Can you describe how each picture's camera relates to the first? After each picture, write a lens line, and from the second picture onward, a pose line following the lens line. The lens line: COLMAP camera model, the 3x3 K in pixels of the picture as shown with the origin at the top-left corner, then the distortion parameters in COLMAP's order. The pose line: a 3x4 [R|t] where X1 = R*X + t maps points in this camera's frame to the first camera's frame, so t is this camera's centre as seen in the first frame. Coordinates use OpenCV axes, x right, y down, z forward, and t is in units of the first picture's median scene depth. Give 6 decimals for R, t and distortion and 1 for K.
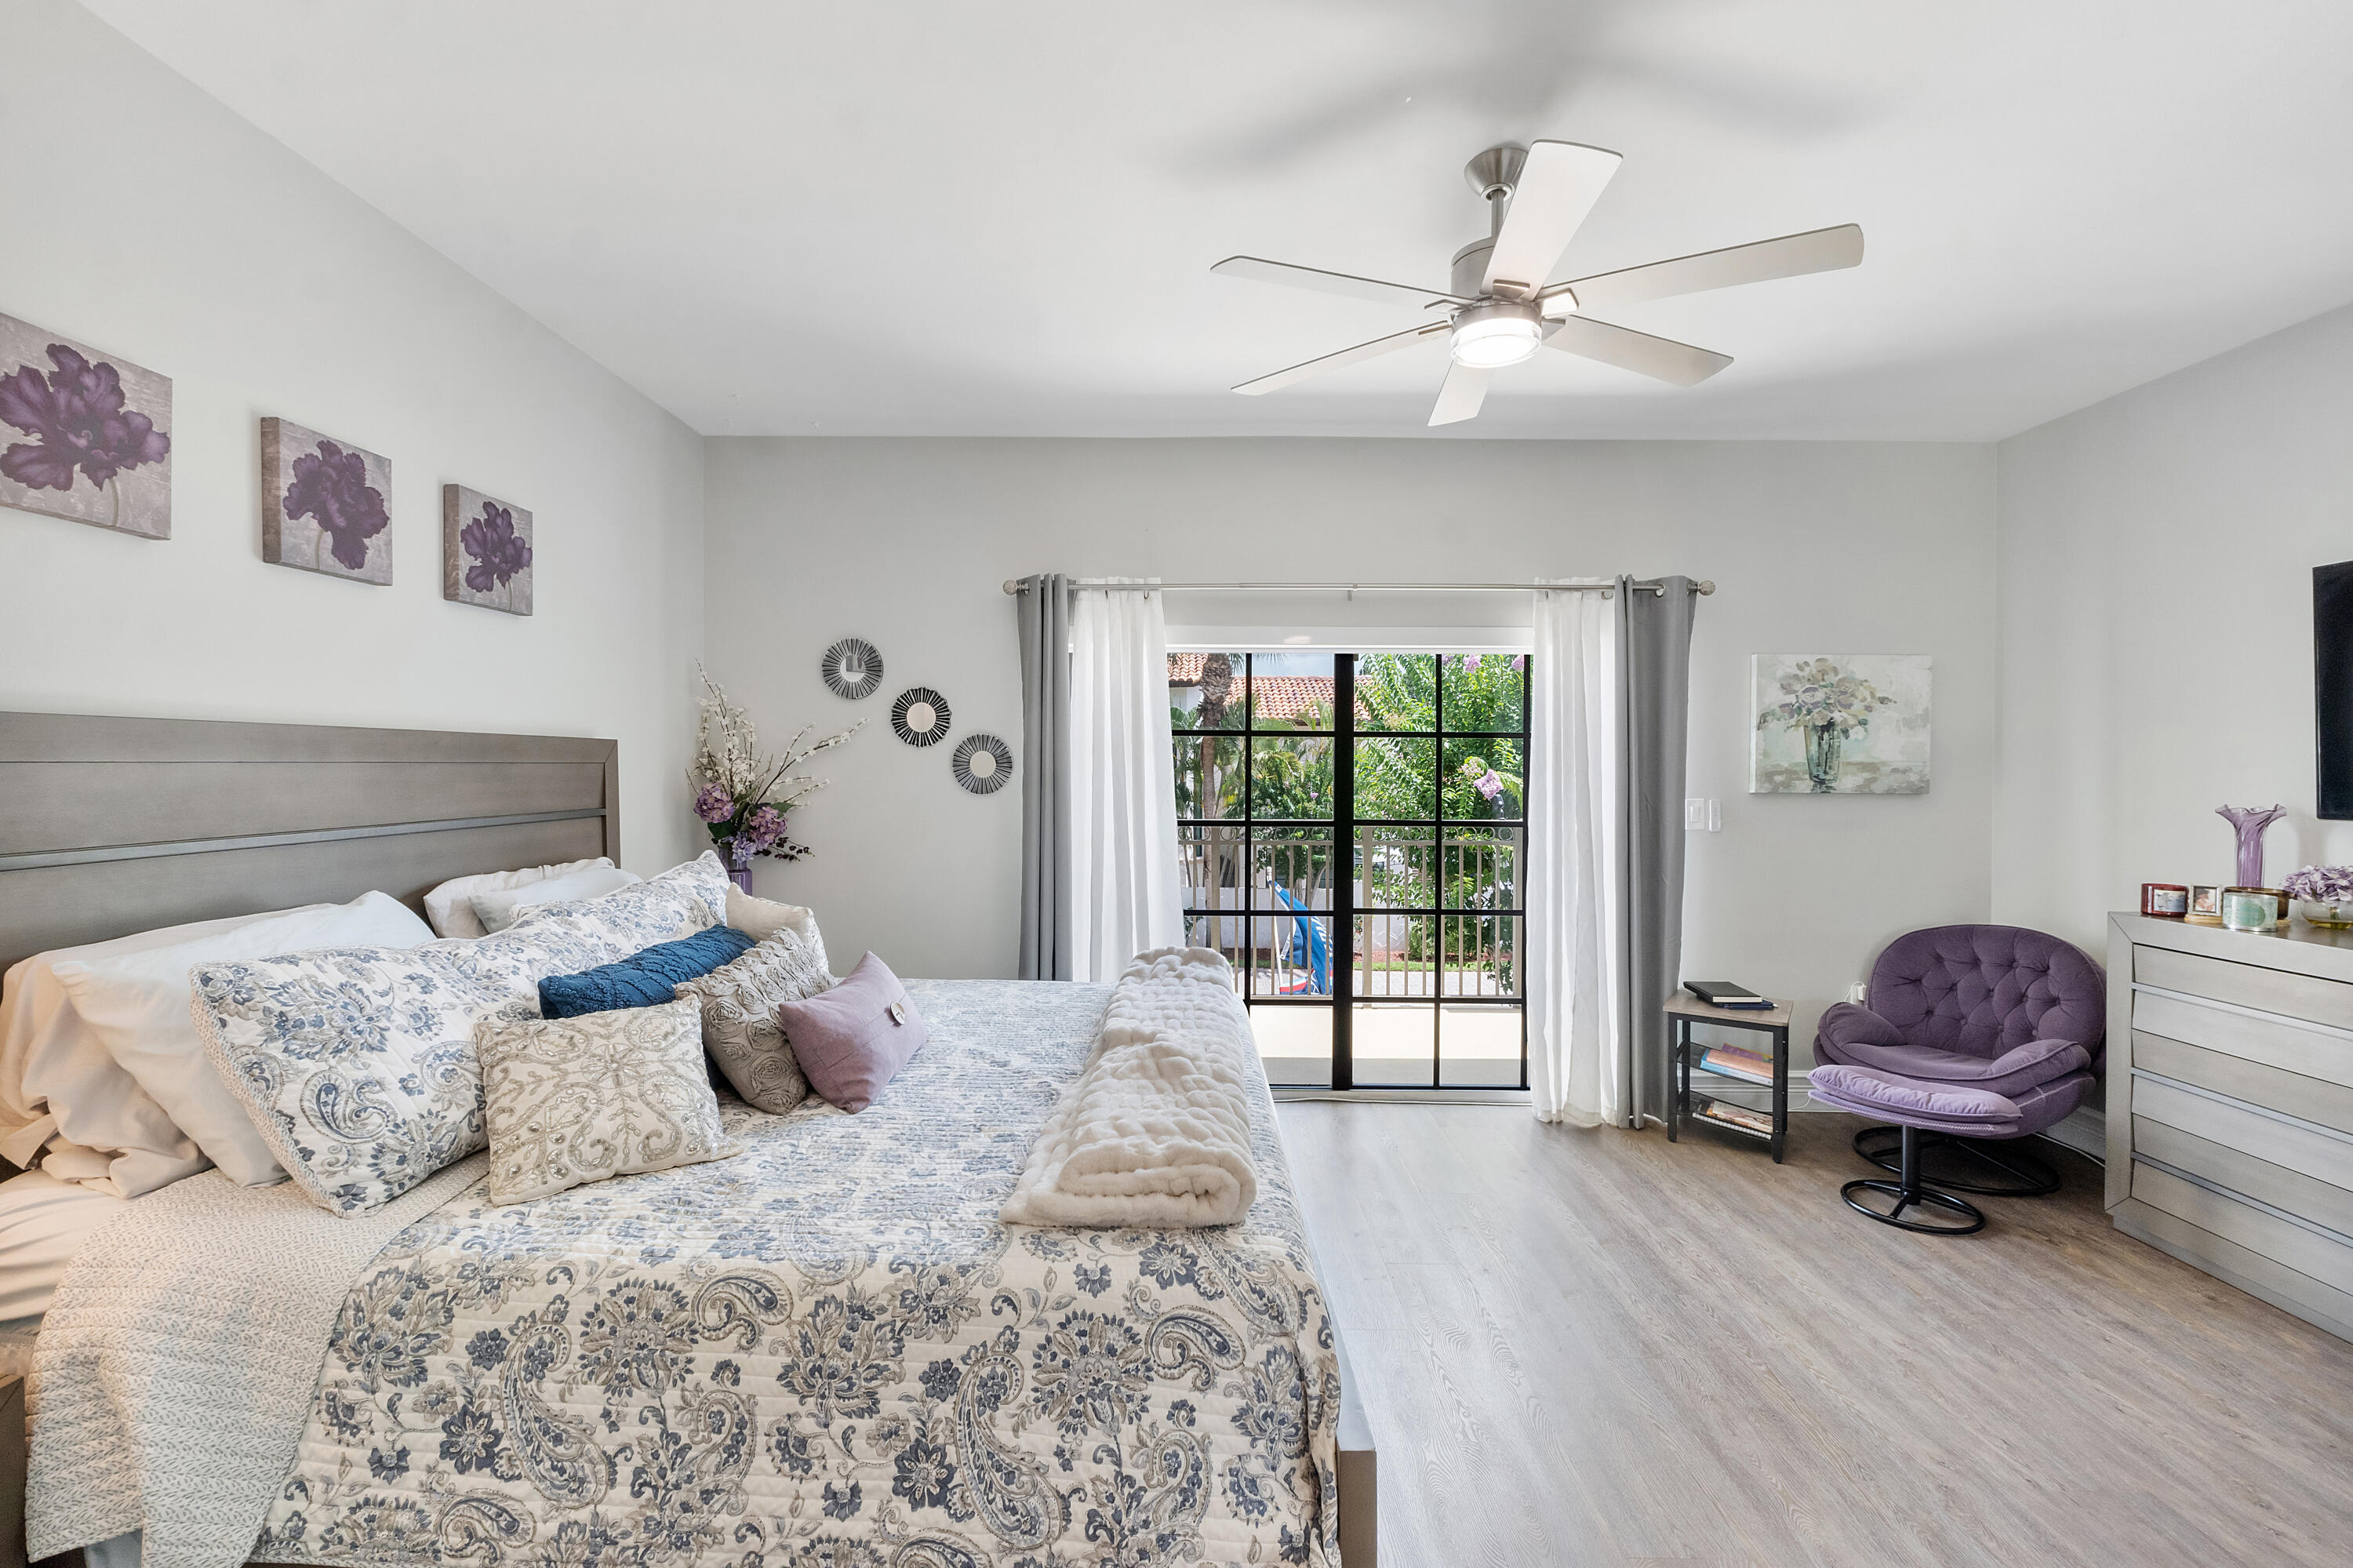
lens RADIAL K [[998.4, 0, 1151.7], [0, 998.4, 772.8], [0, 0, 1]] dist [-0.012417, 0.000748]
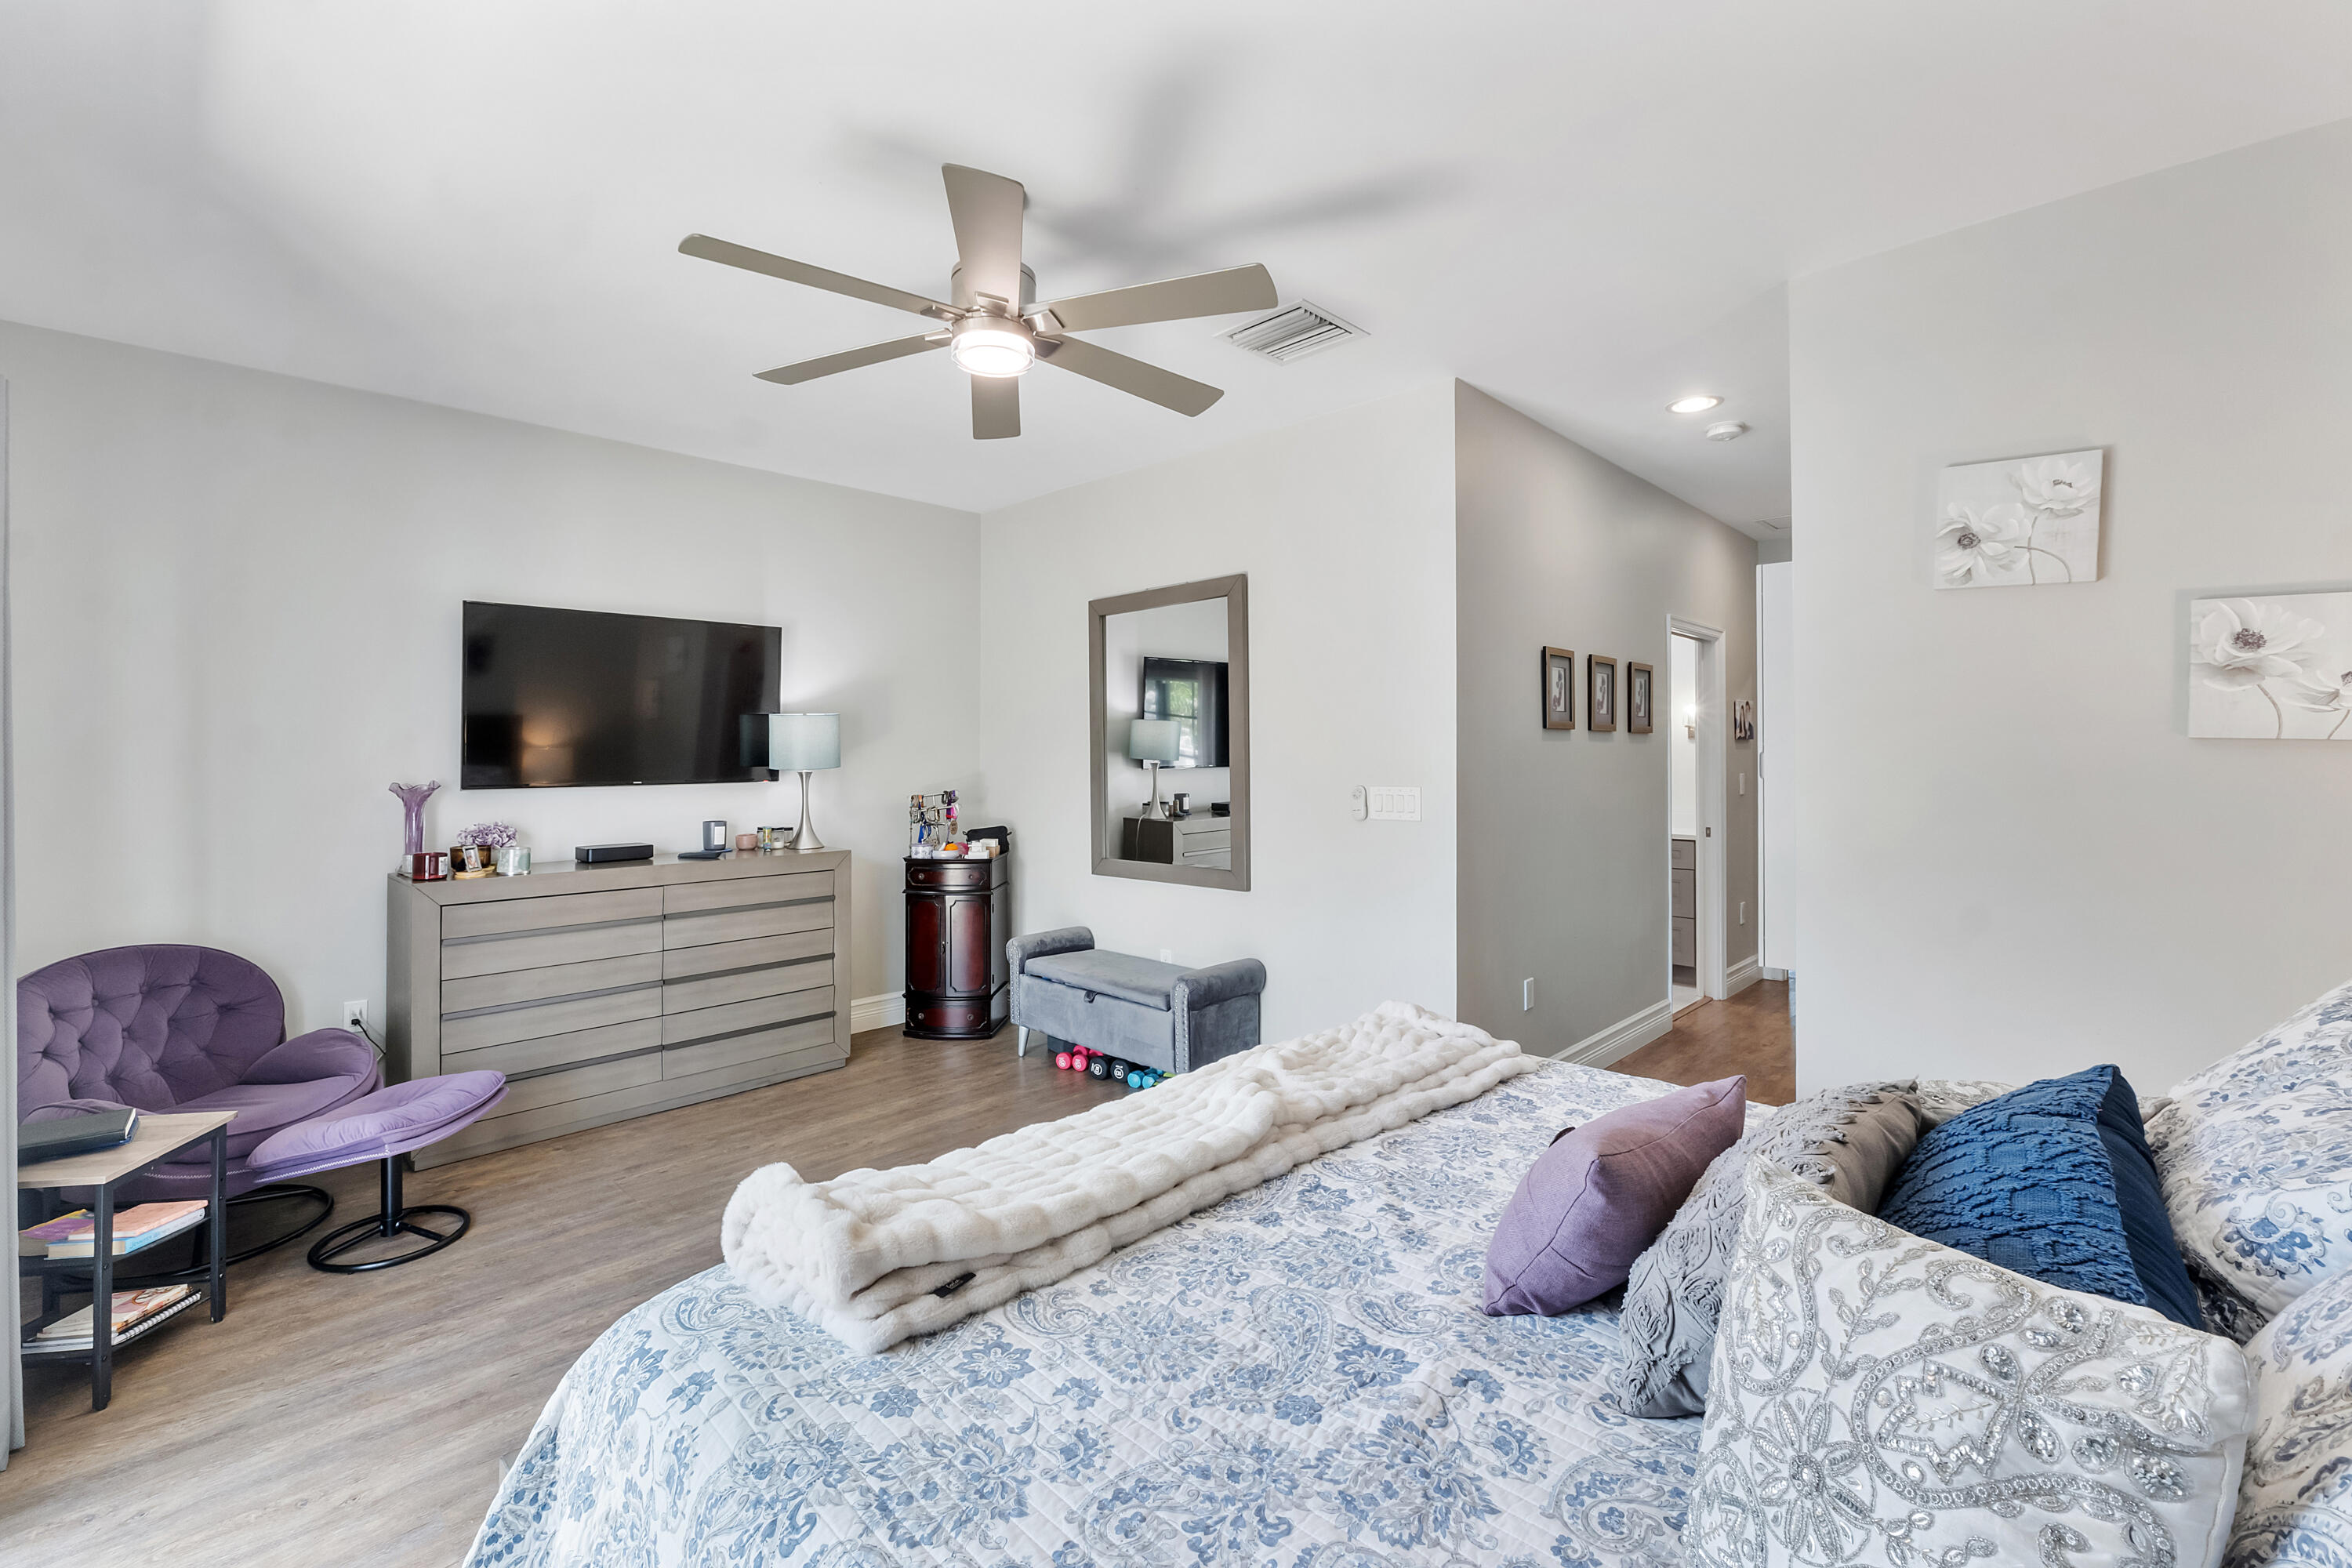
lens RADIAL K [[997.9, 0, 1145.9], [0, 997.9, 748.3], [0, 0, 1]] dist [-0.012417, 0.000748]
pose [[-0.706056, 0.000195, 0.708156, -0.287975], [0.004804, 0.999978, 0.004514, -0.007937], [-0.708139, 0.006589, -0.706042, 0.910043]]
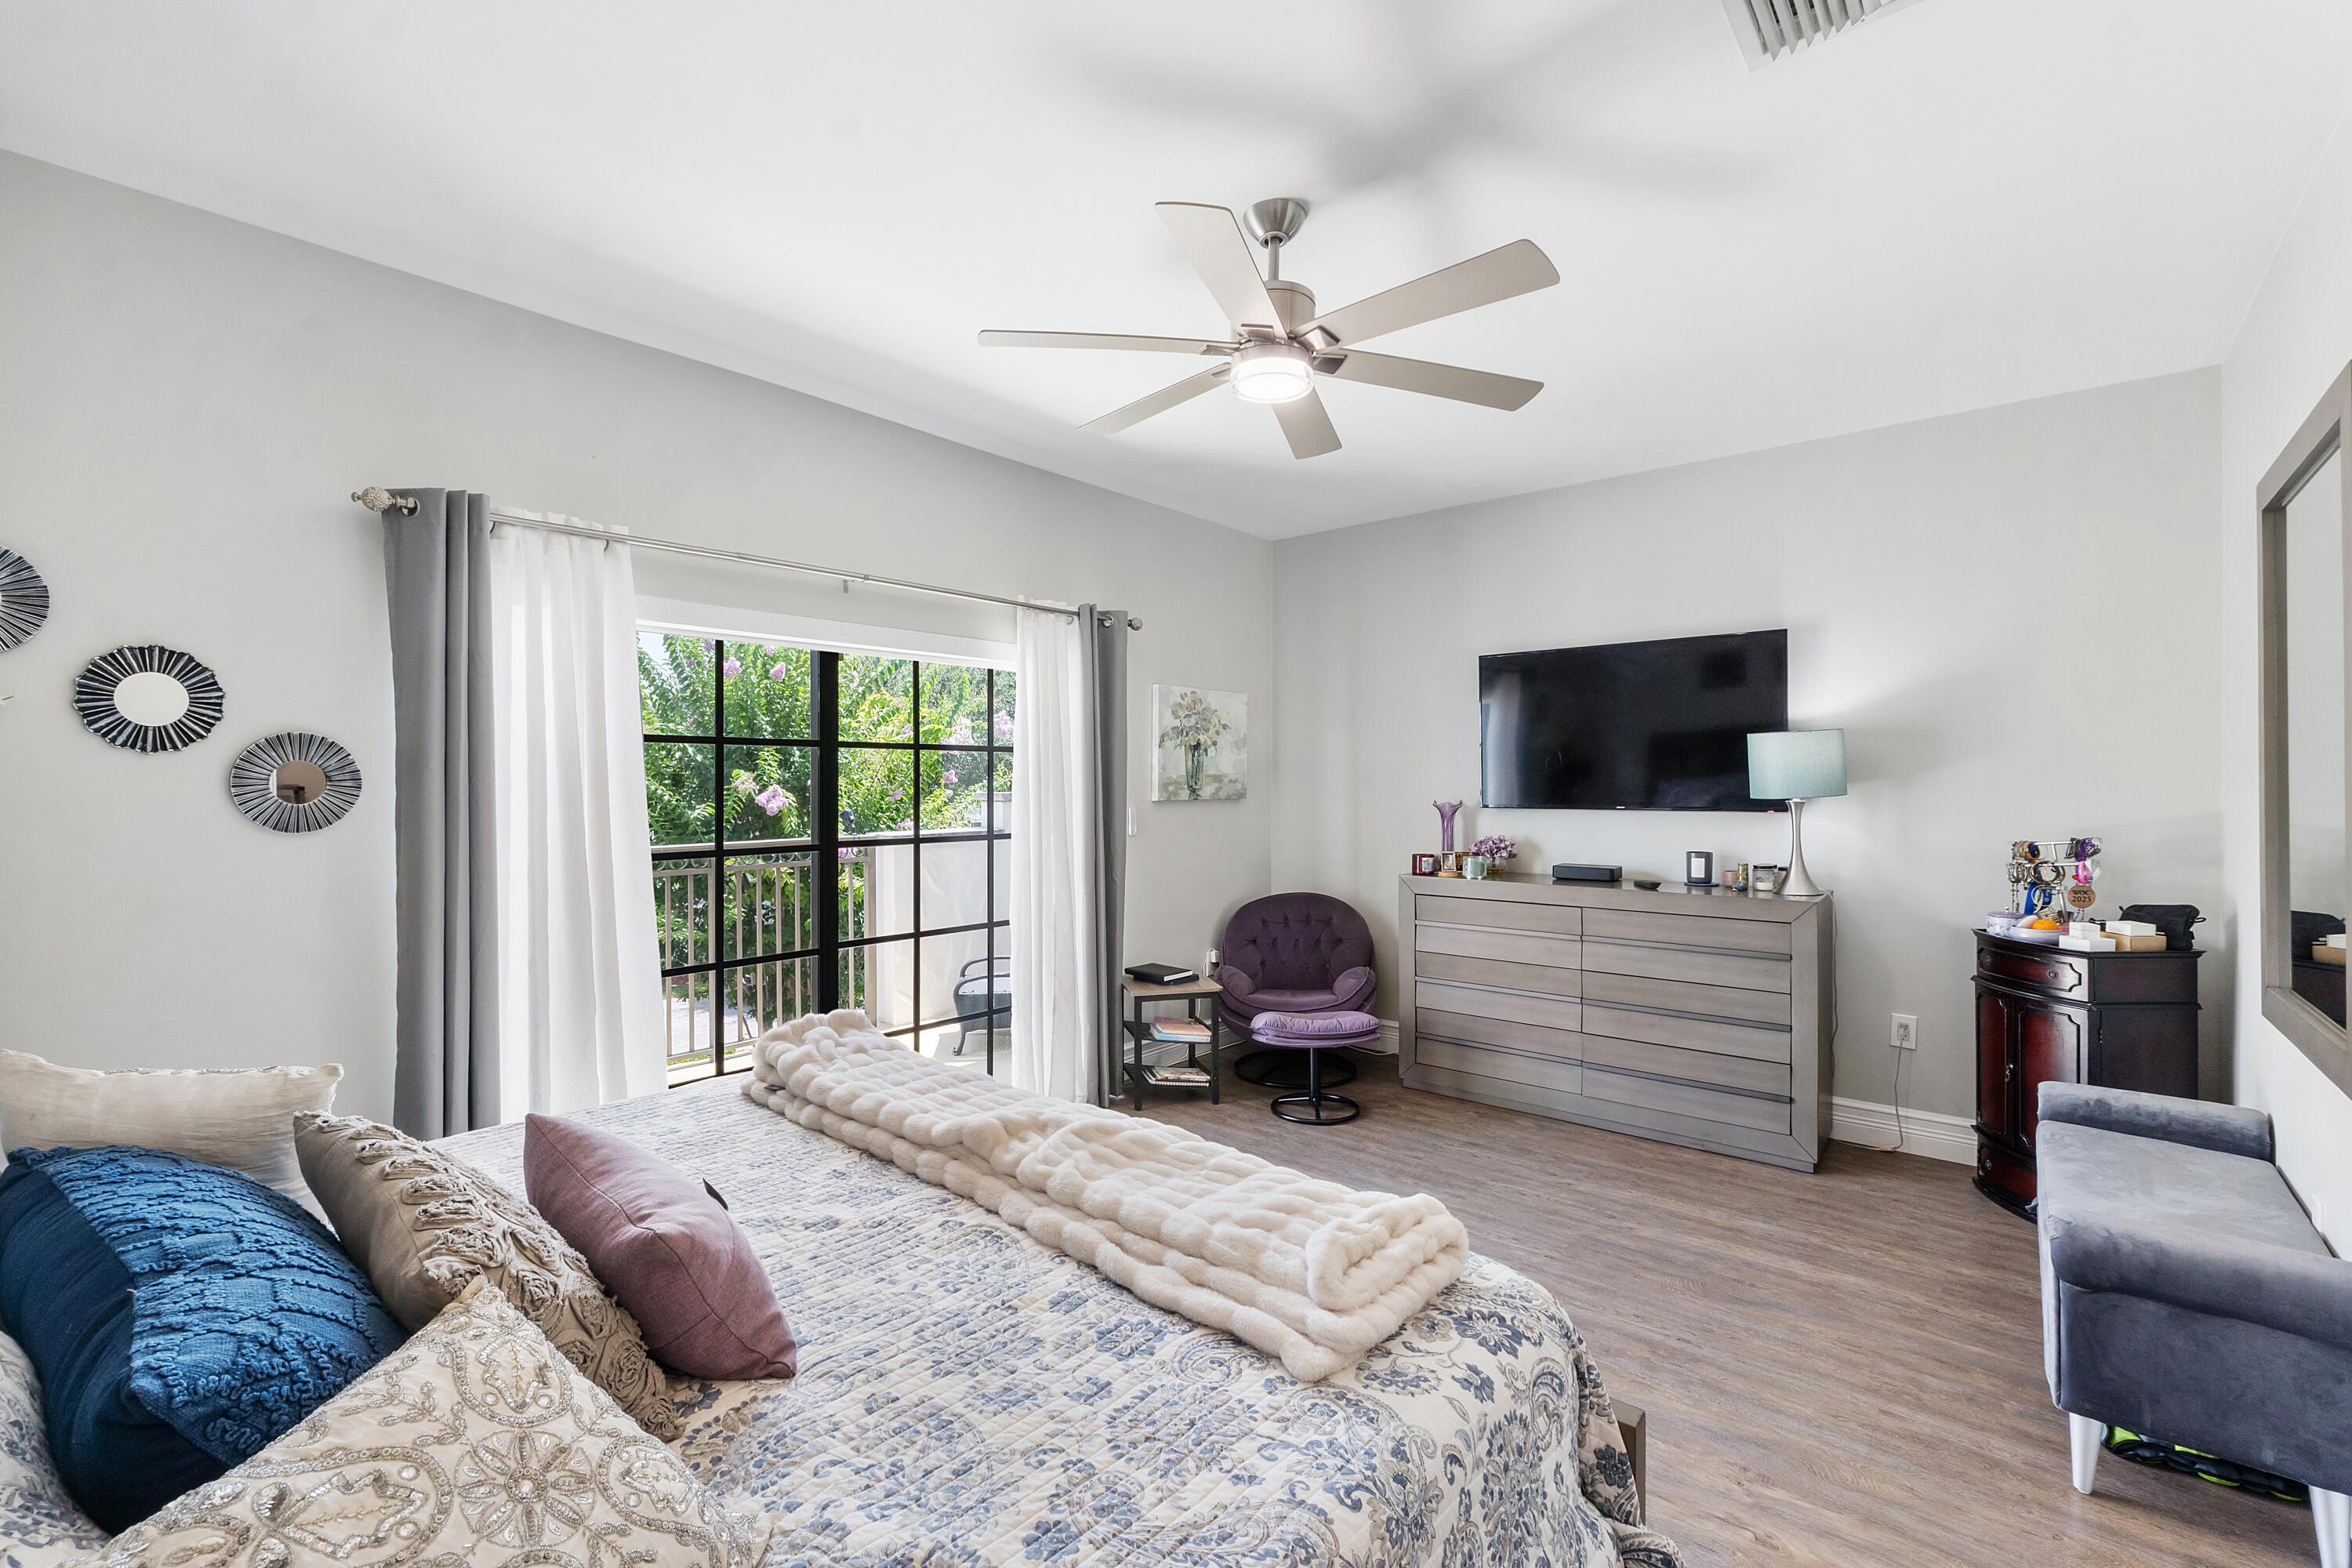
lens RADIAL K [[997.9, 0, 1177.1], [0, 997.9, 785.2], [0, 0, 1]] dist [-0.012417, 0.000748]
pose [[0.643260, -0.010673, 0.765573, -0.297538], [0.010746, 0.999930, 0.004912, -0.004175], [-0.765572, 0.005067, 0.643330, 0.220936]]
